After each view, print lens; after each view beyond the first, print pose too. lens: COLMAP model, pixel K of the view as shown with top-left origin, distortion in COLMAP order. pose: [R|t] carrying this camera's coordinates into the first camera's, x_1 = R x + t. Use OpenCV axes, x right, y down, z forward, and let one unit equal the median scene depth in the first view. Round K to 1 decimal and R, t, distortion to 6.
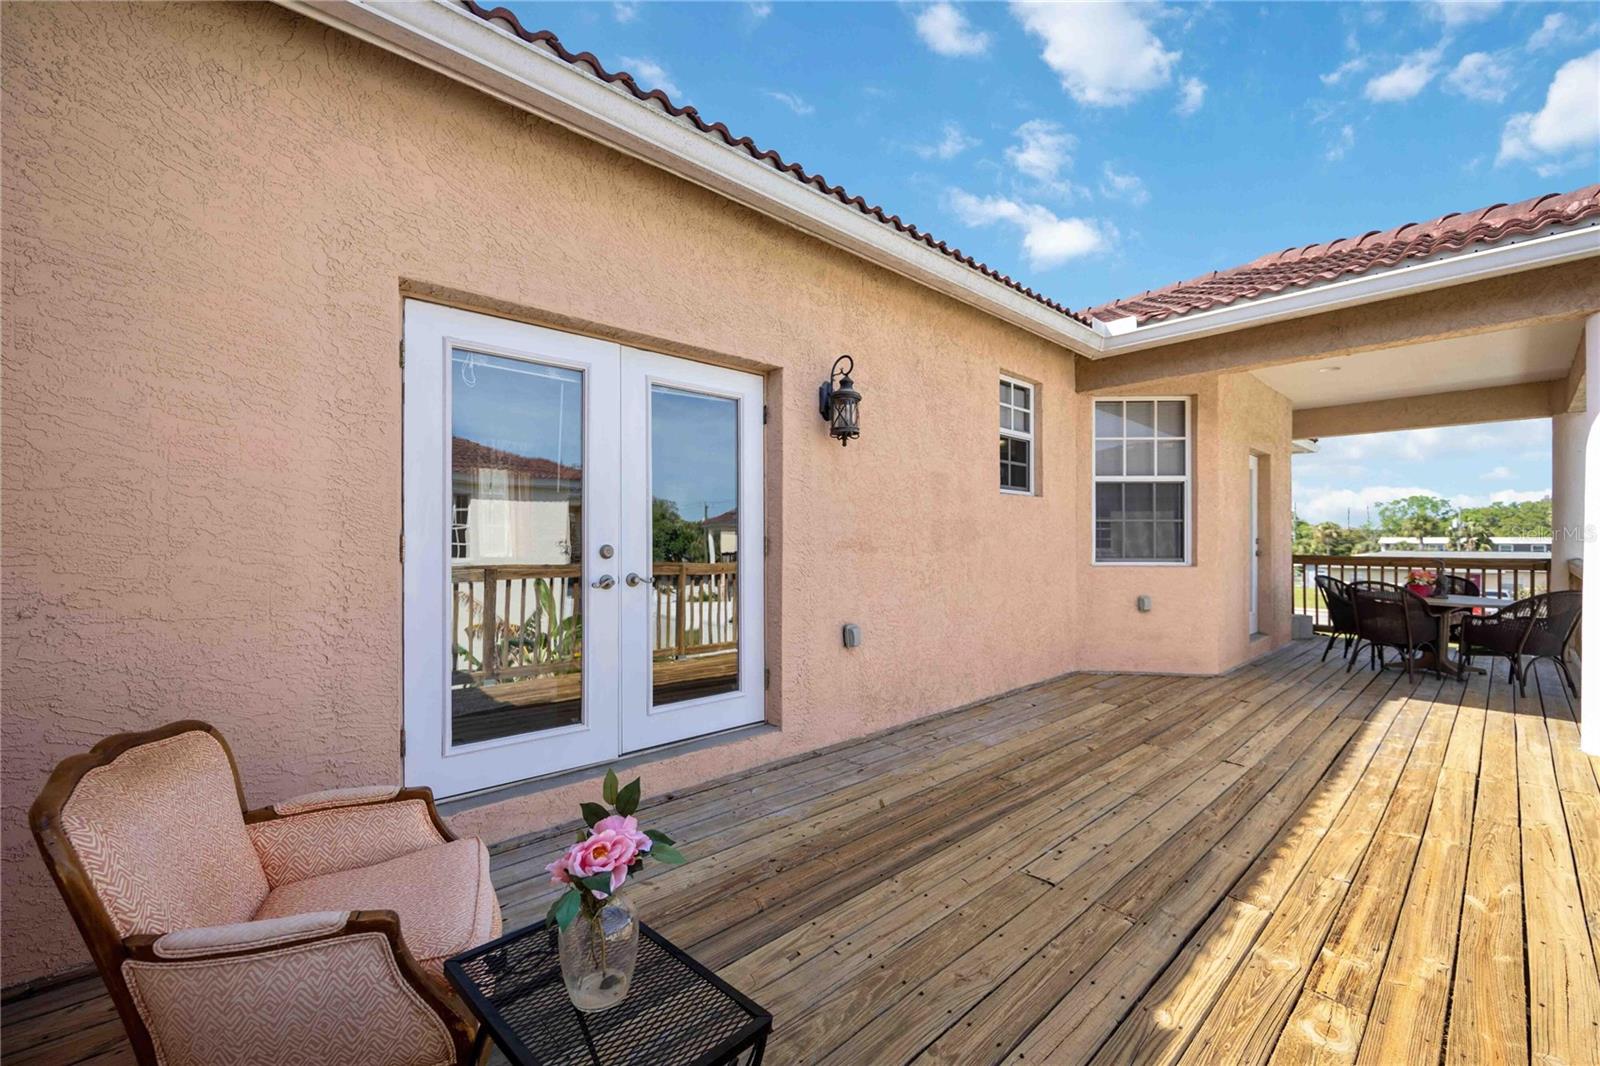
lens RADIAL K [[641.6, 0, 821.3], [0, 641.6, 538.8], [0, 0, 1]] dist [-0.000135, -0.000556]
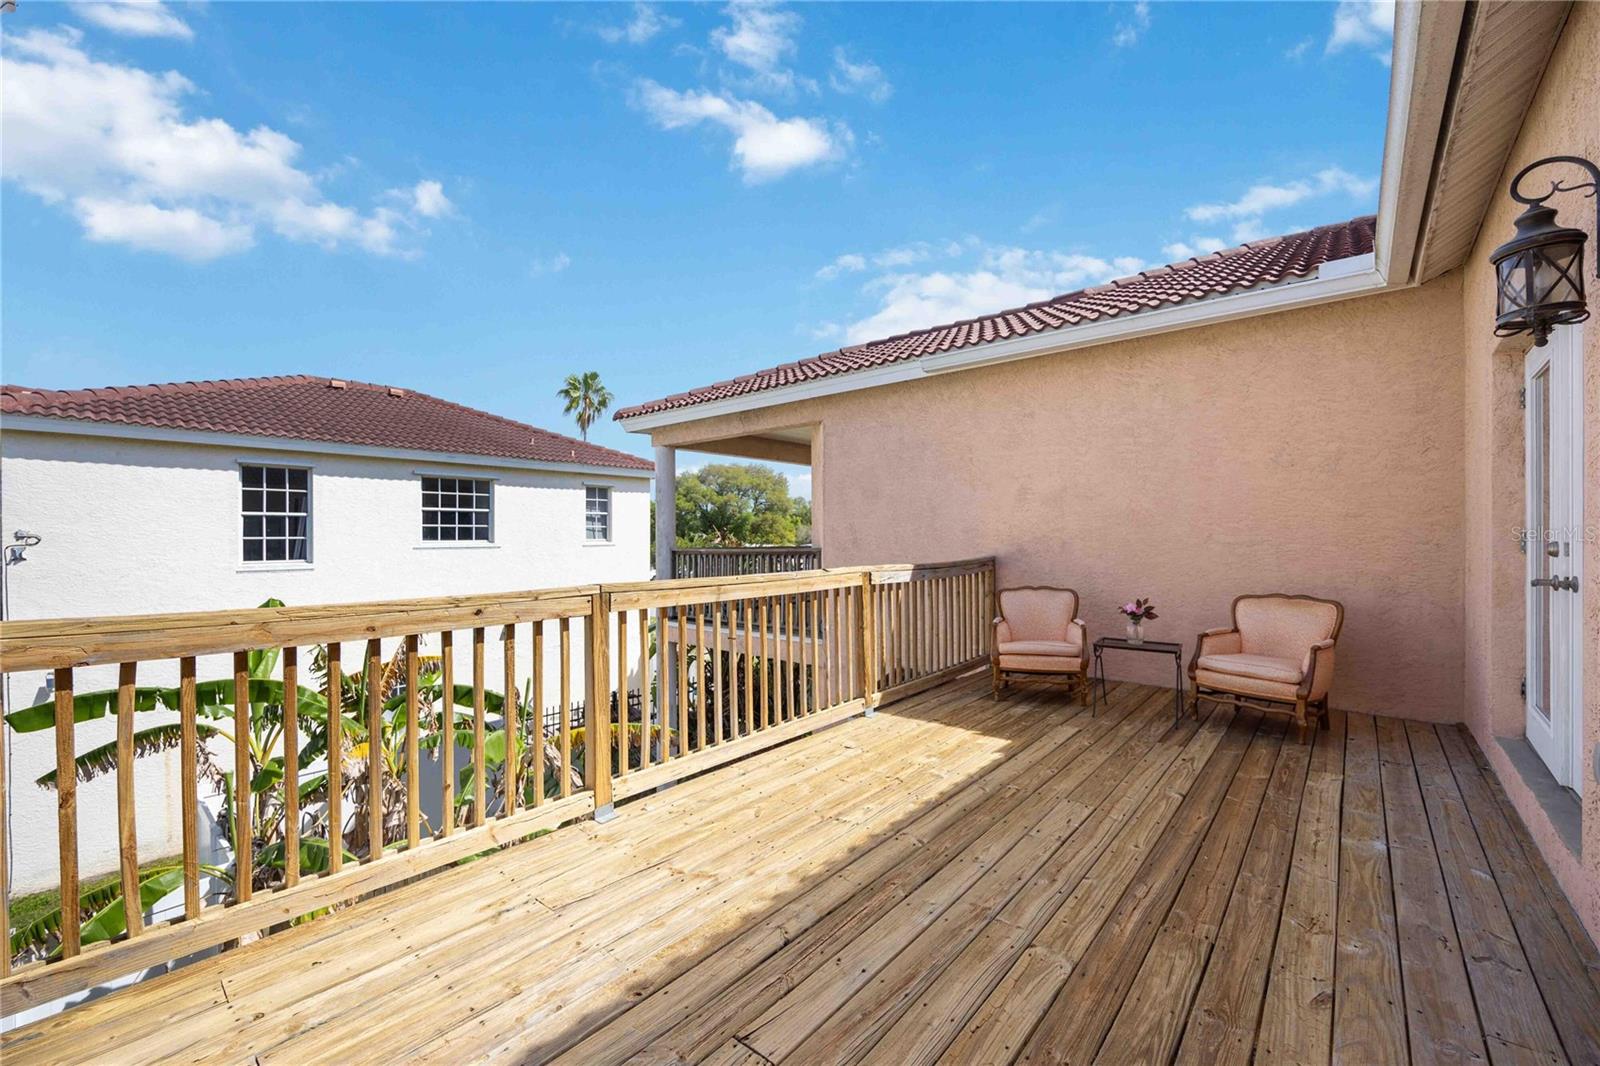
lens RADIAL K [[641.6, 0, 803.6], [0, 641.6, 536.1], [0, 0, 1]] dist [-0.000135, -0.000556]
pose [[-0.994388, 0.002154, -0.105777, 0.753991], [0.002538, 0.999991, -0.003494, 0.001925], [0.105769, -0.003743, -0.994384, 1.646445]]
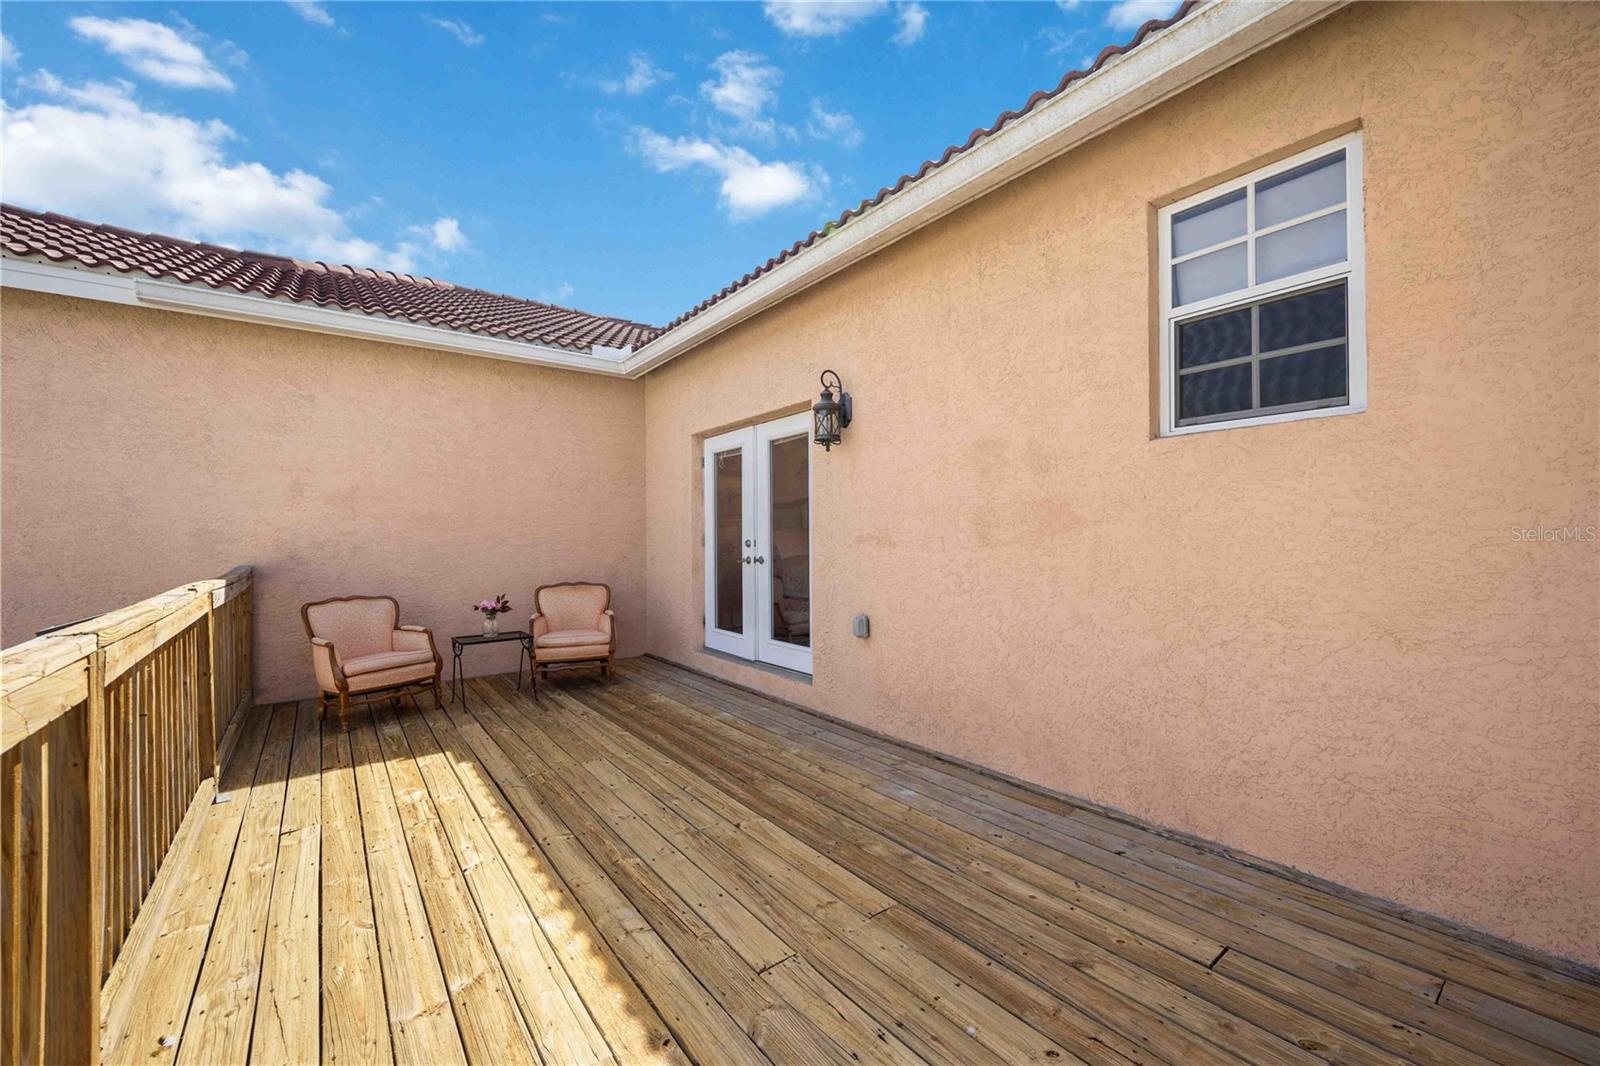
lens RADIAL K [[641.6, 0, 793.2], [0, 641.6, 530.0], [0, 0, 1]] dist [-0.000135, -0.000556]
pose [[-0.115354, -0.014291, -0.993222, 1.333549], [0.013004, 0.999789, -0.015896, 0.011843], [0.993239, -0.014750, -0.115144, 1.229163]]
